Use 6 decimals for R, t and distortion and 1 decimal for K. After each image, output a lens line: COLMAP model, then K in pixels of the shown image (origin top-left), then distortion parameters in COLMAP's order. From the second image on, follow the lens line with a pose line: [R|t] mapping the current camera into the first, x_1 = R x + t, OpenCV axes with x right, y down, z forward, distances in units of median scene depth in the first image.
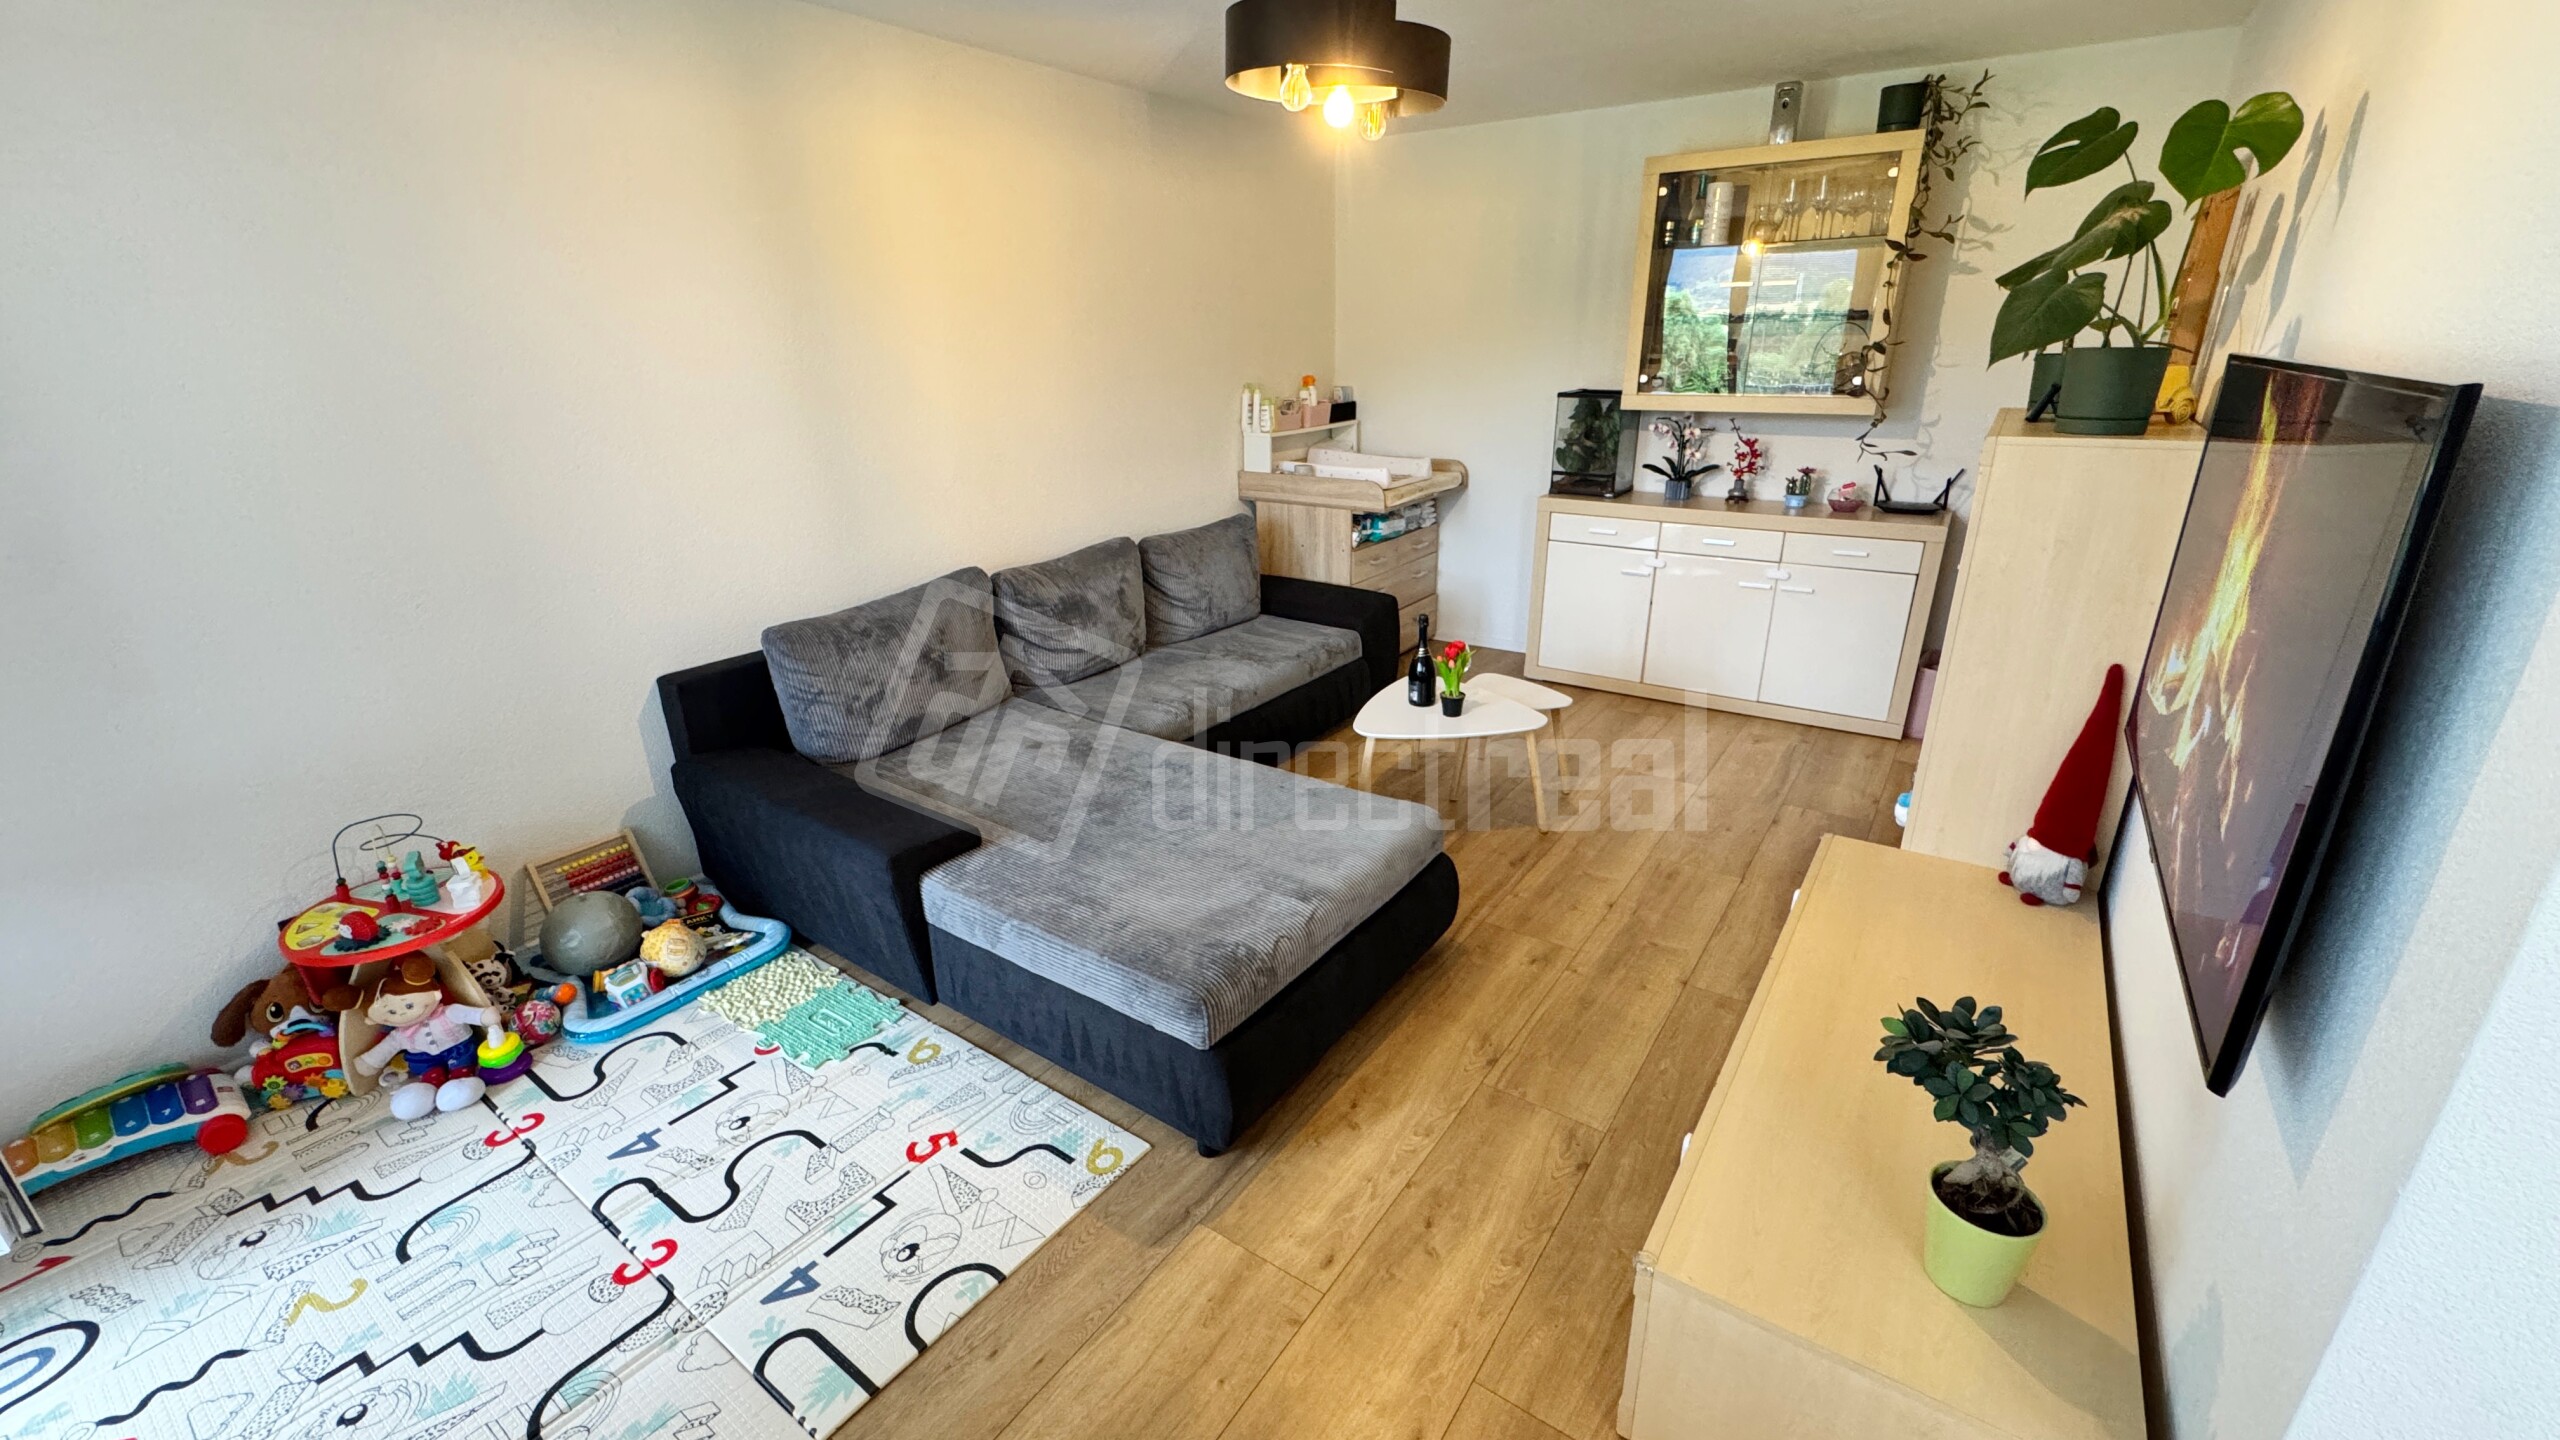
lens RADIAL K [[1023.6, 0, 1280.7], [0, 1023.6, 724.1], [0, 0, 1]] dist [-0.003940, 0.000471]
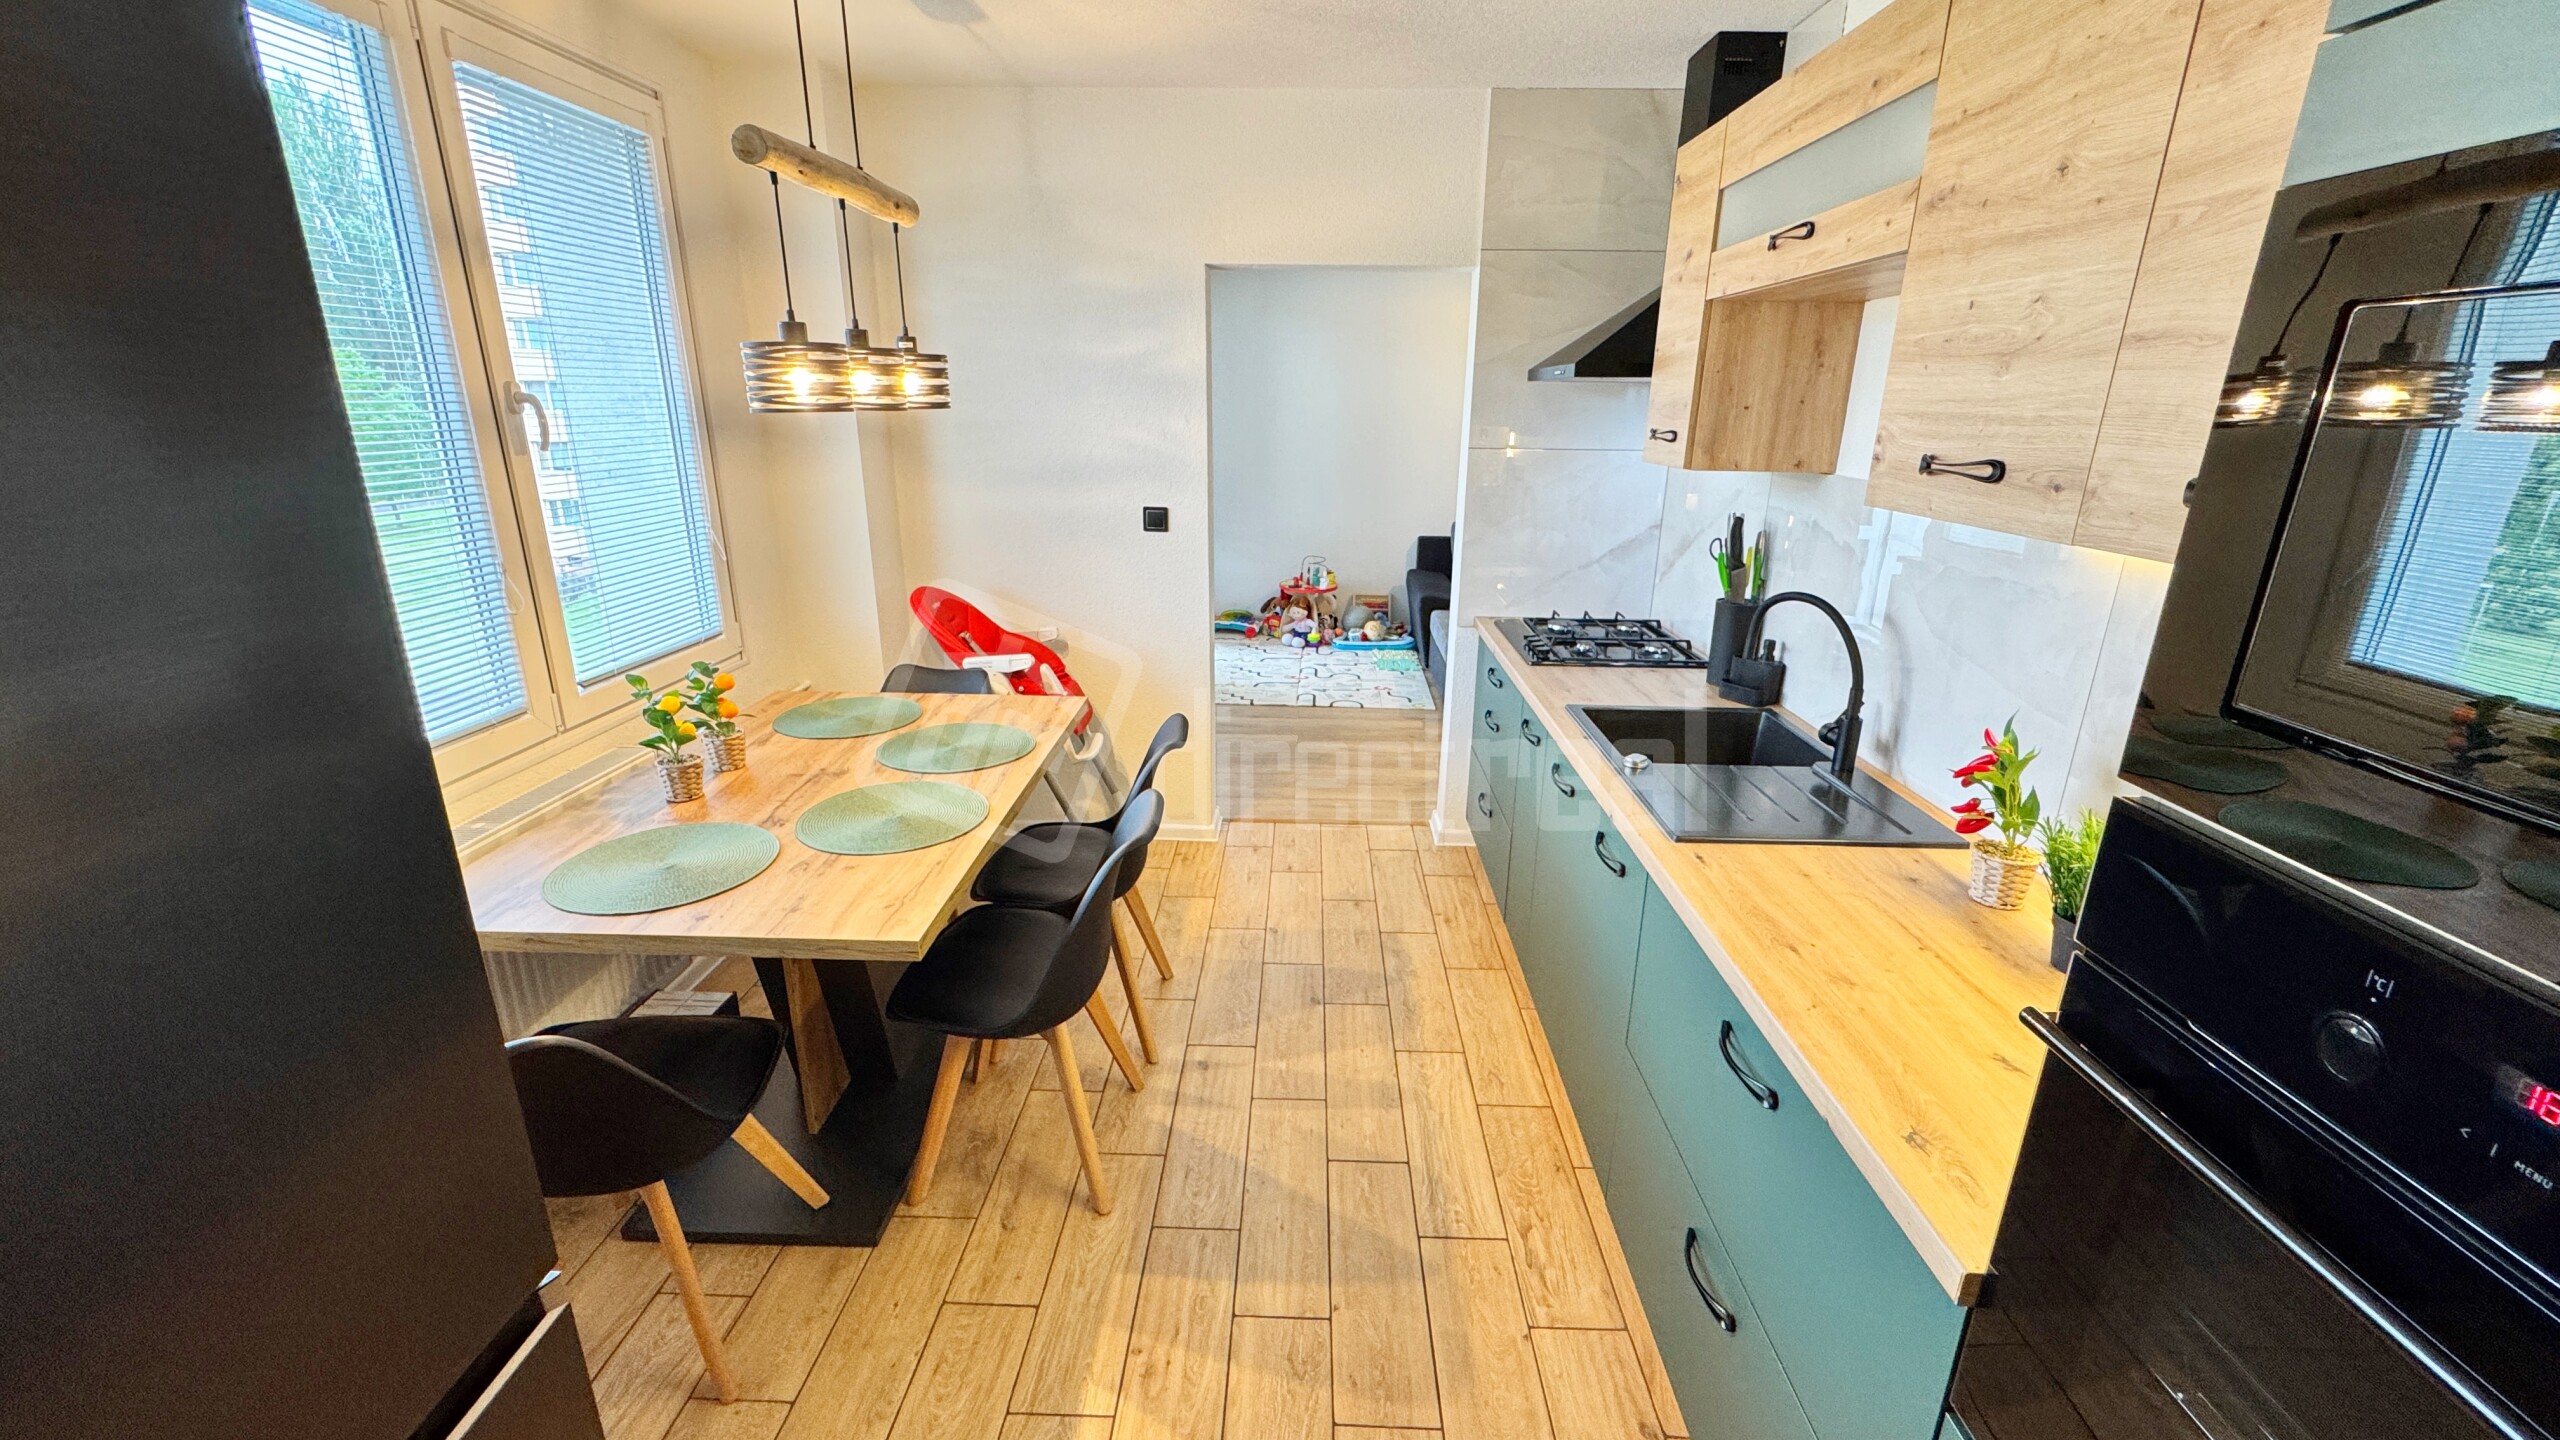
lens RADIAL K [[1023.6, 0, 1279.0], [0, 1023.6, 721.5], [0, 0, 1]] dist [-0.003940, 0.000471]
pose [[0.537802, 0.270478, -0.798505, 1.063809], [-0.311903, 0.943770, 0.109613, 0.172095], [0.783253, 0.190105, 0.591924, -0.512758]]
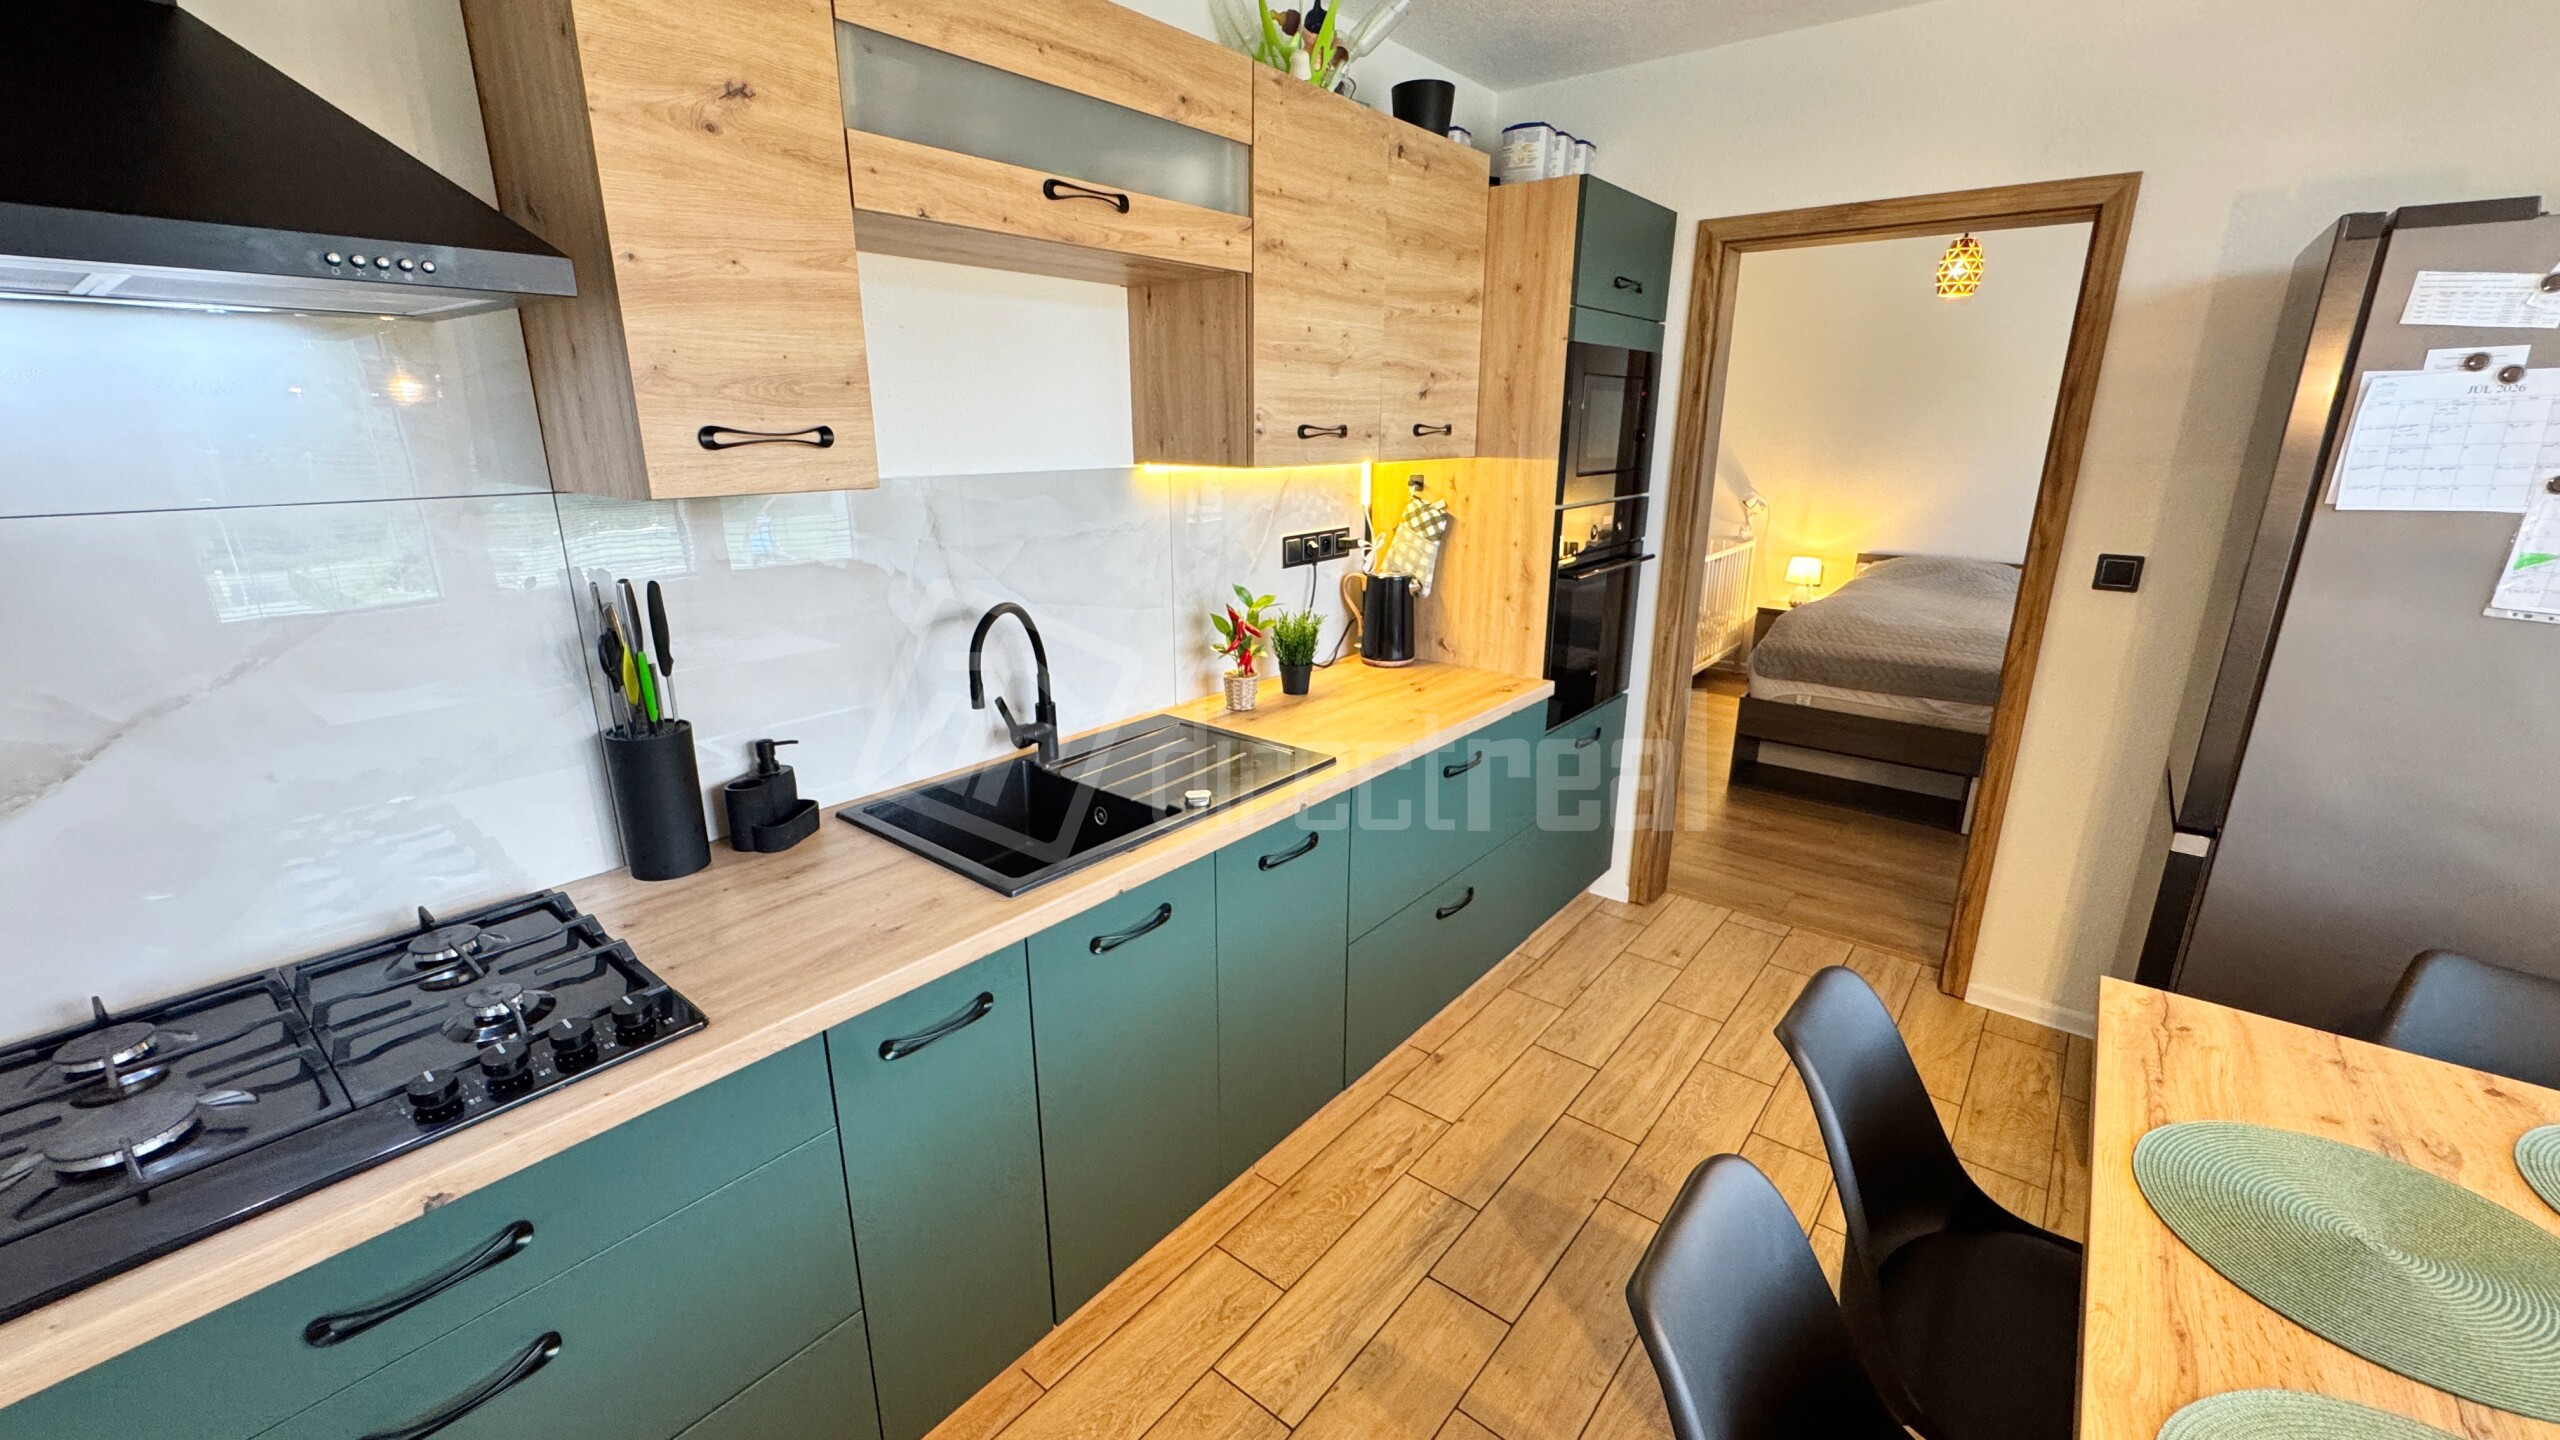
lens RADIAL K [[1023.6, 0, 1275.7], [0, 1023.6, 720.1], [0, 0, 1]] dist [-0.003940, 0.000471]
pose [[0.087236, -0.270632, 0.958722, 0.210899], [0.347052, 0.910357, 0.225400, 0.053188], [-0.933780, 0.313064, 0.173339, -0.127015]]
